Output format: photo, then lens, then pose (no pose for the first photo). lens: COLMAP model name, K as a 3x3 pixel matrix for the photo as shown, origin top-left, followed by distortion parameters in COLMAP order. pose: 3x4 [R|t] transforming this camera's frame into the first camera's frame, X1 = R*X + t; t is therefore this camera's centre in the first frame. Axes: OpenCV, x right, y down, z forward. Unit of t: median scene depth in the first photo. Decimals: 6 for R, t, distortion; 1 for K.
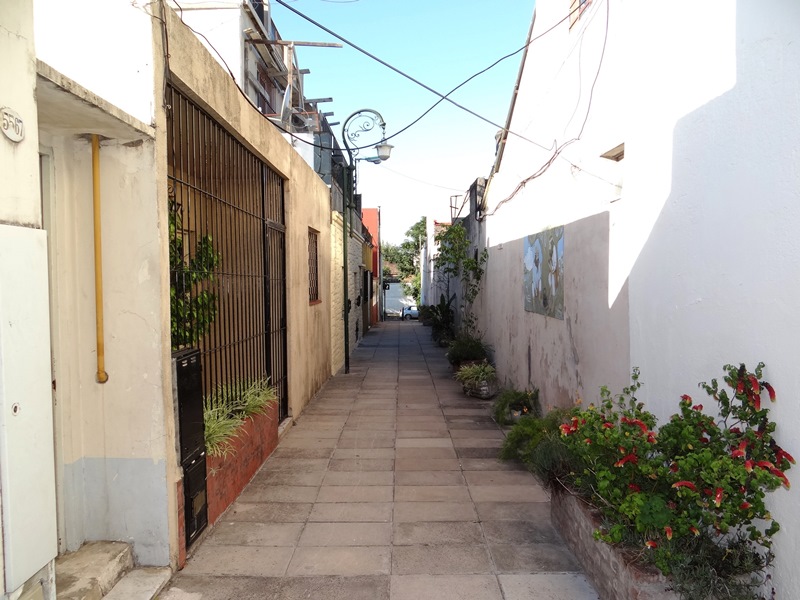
lens RADIAL K [[625.1, 0, 400.0], [0, 625.1, 300.0], [0, 0, 1]] dist [-0.010044, 0.001526]
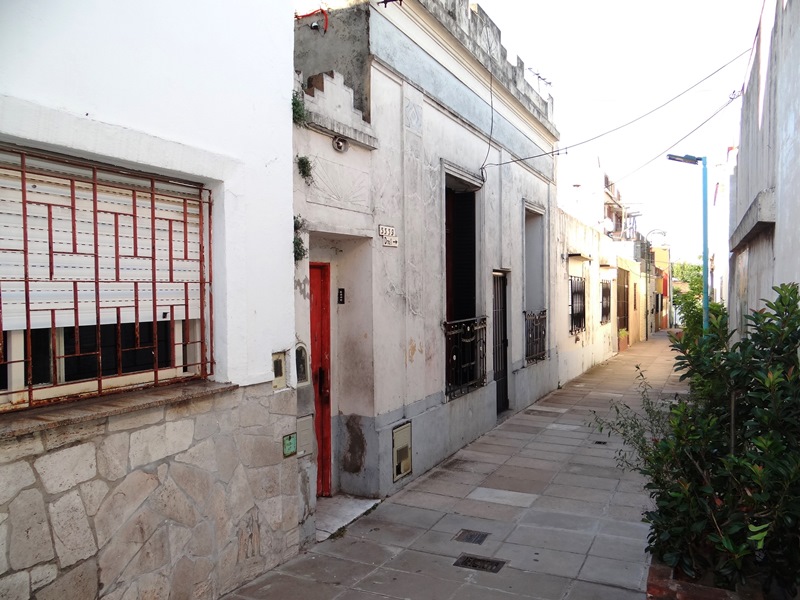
lens RADIAL K [[625.1, 0, 400.0], [0, 625.1, 300.0], [0, 0, 1]] dist [-0.010044, 0.001526]
pose [[0.900044, 0.007901, -0.435728, 0.055647], [-0.017281, 0.999696, -0.017569, 0.010957], [0.435457, 0.023343, 0.899907, -0.840442]]
